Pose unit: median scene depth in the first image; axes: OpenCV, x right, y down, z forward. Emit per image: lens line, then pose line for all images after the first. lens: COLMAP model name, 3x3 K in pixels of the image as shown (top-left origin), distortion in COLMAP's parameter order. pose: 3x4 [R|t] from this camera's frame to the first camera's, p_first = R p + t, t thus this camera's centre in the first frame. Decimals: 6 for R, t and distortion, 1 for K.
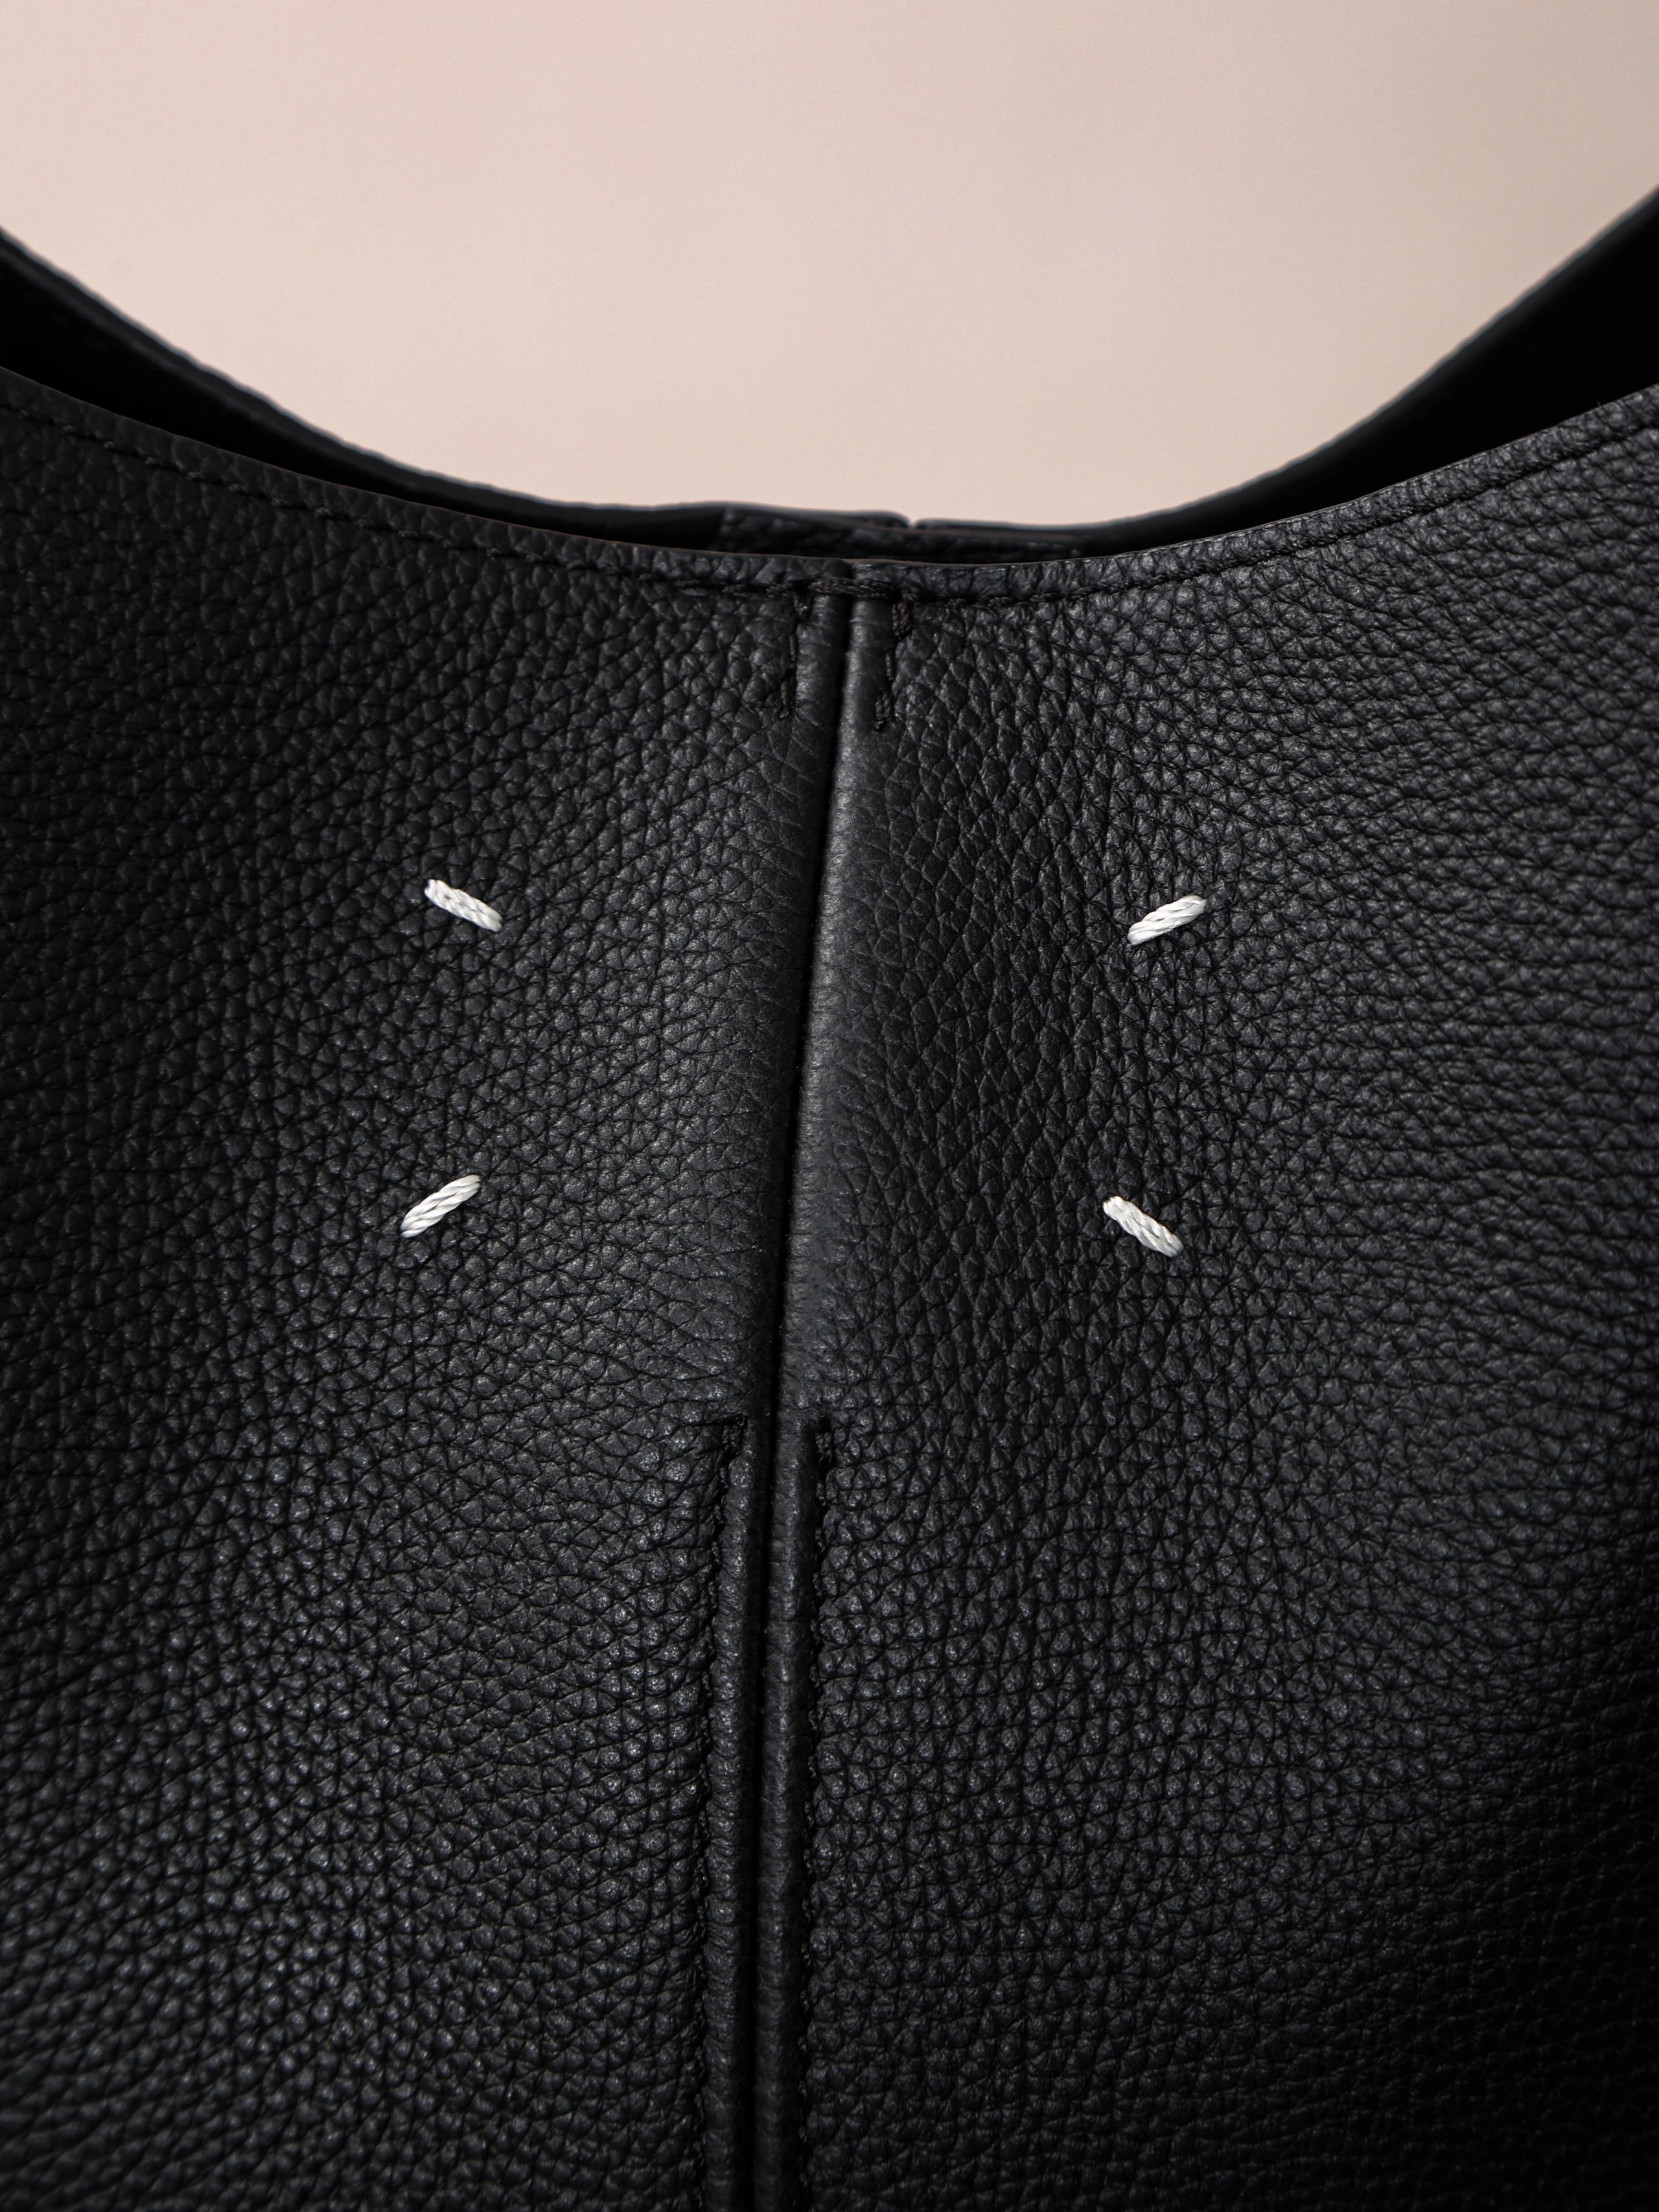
lens RADIAL K [[6372.9, 0, 826.0], [0, 6372.9, 1012.1], [0, 0, 1]] dist [0.113566, 0.692592]
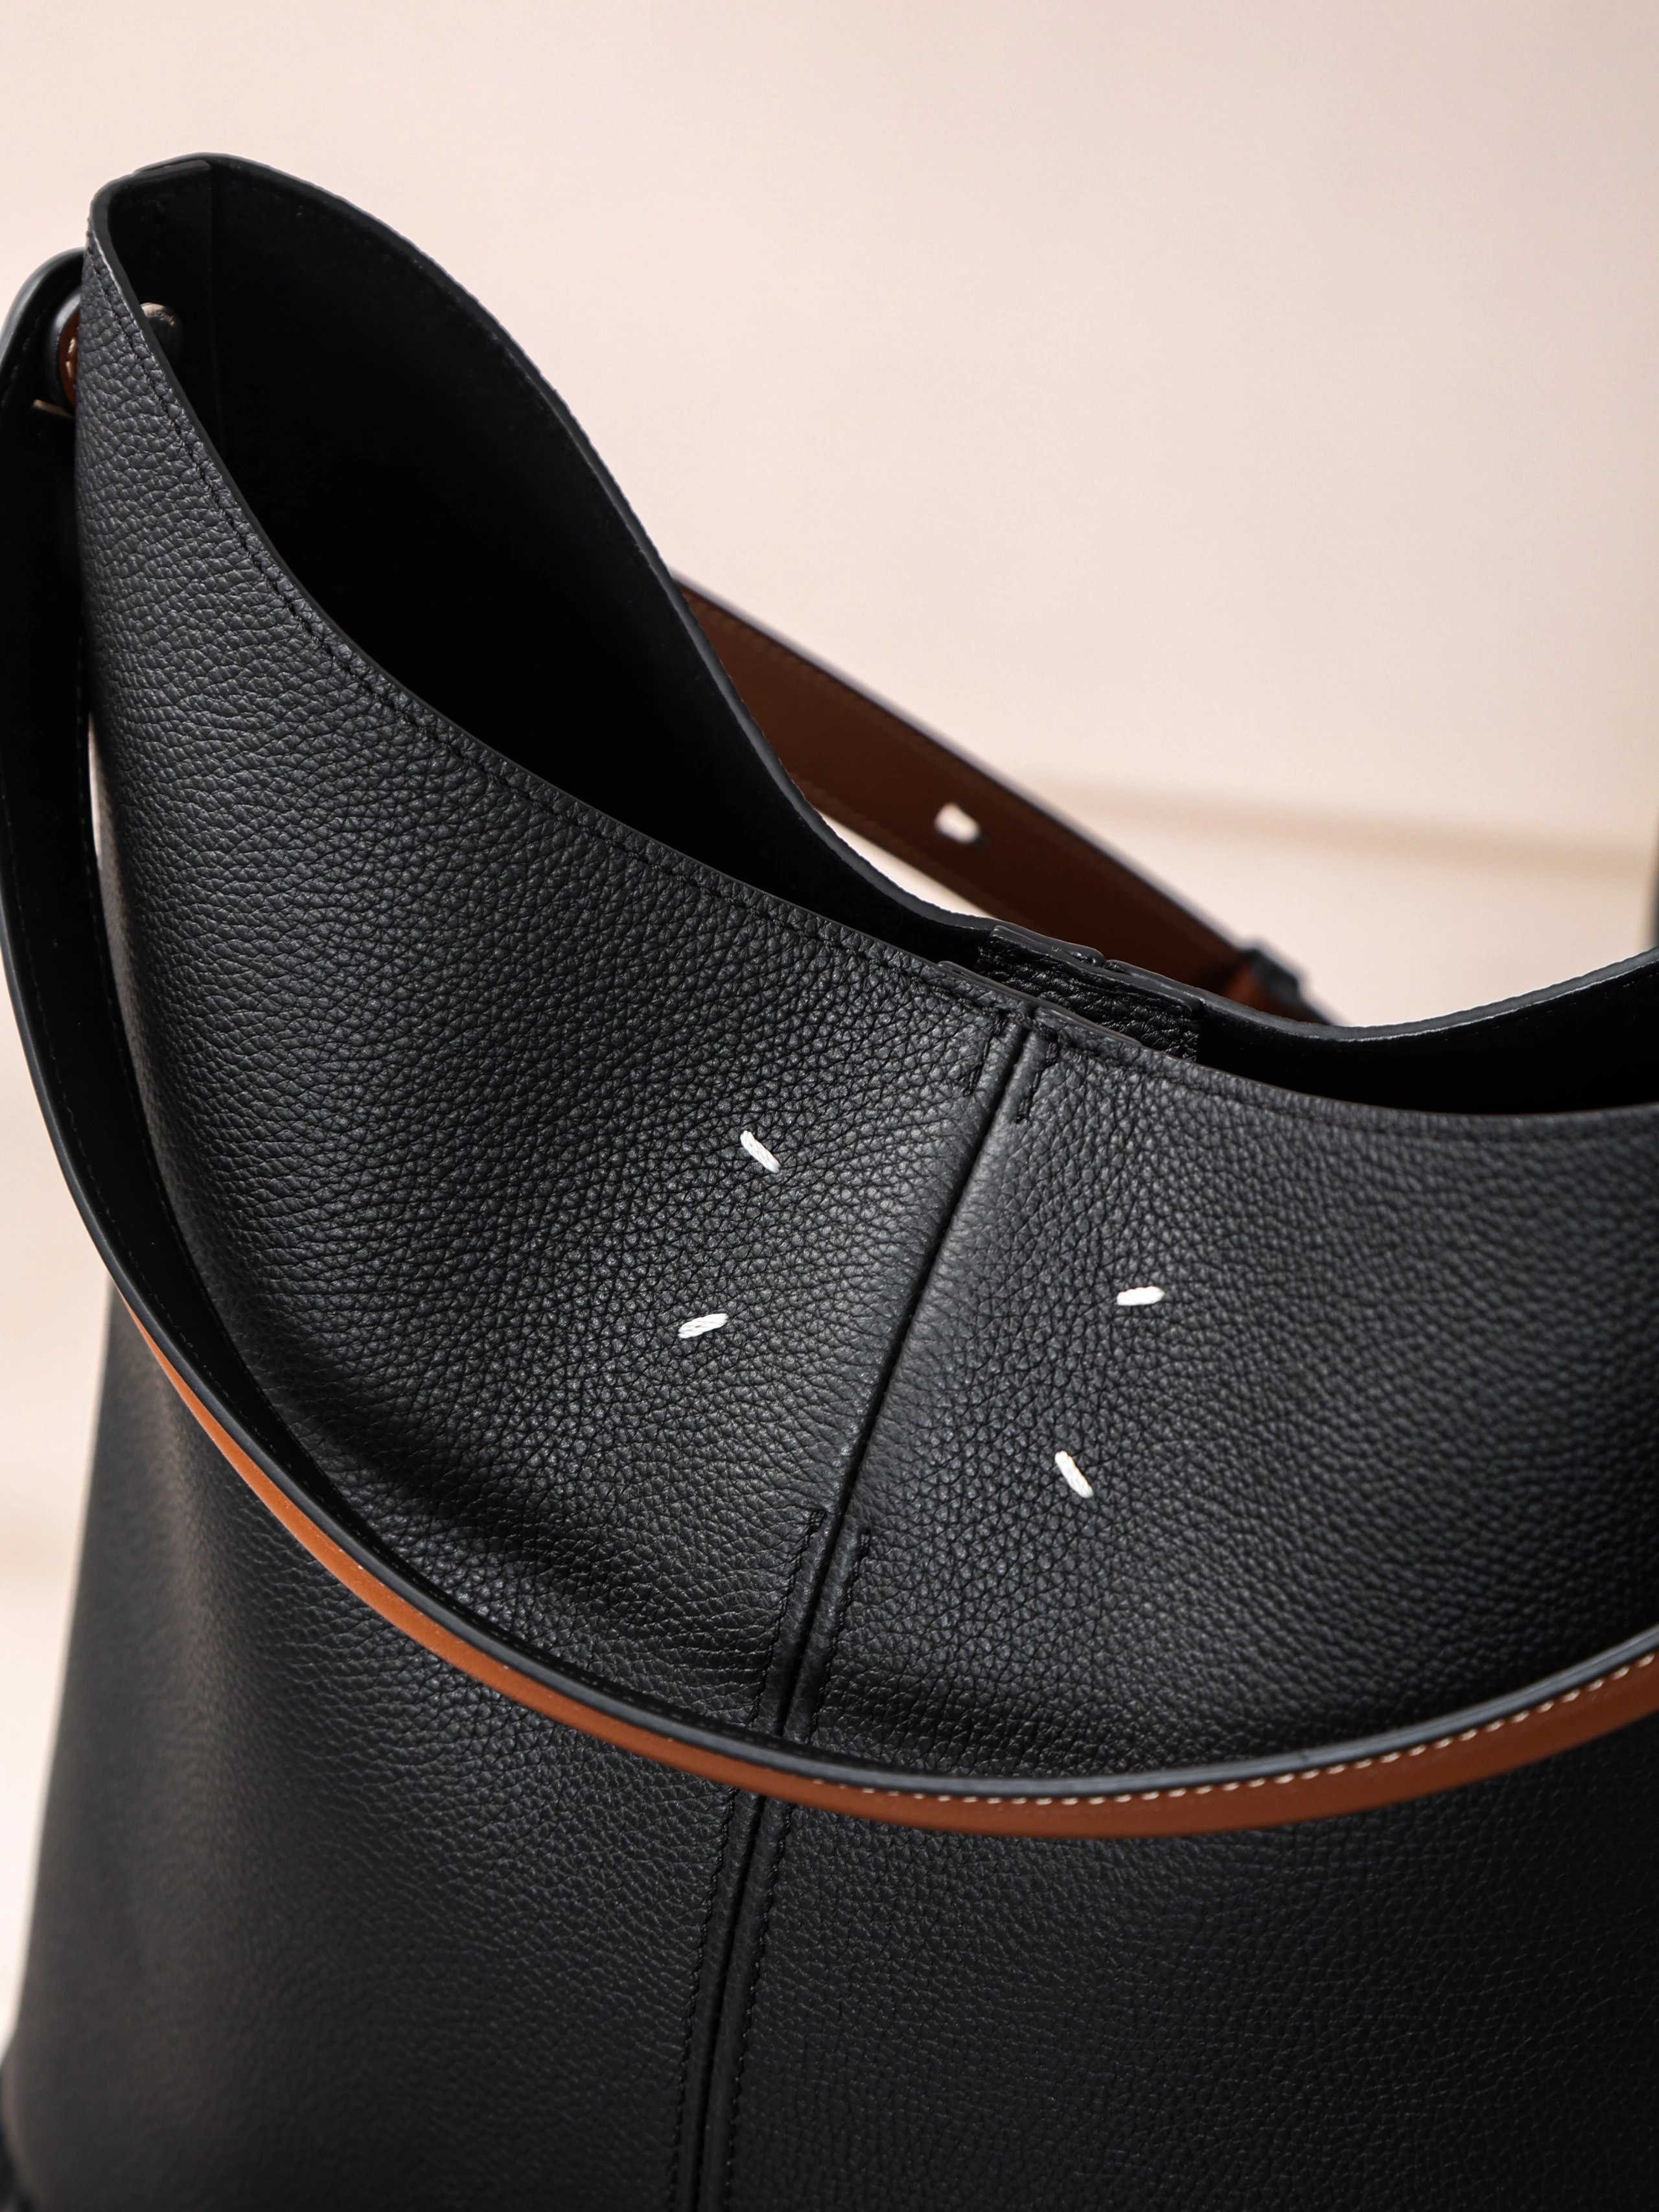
lens RADIAL K [[6408.9, 0, 870.1], [0, 6408.9, 1157.3], [0, 0, 1]] dist [0.255368, 1.062232]
pose [[0.940743, 0.267370, -0.208602, 0.316491], [-0.210061, 0.942344, 0.260503, -0.454285], [0.266226, -0.201247, 0.942668, -0.551530]]
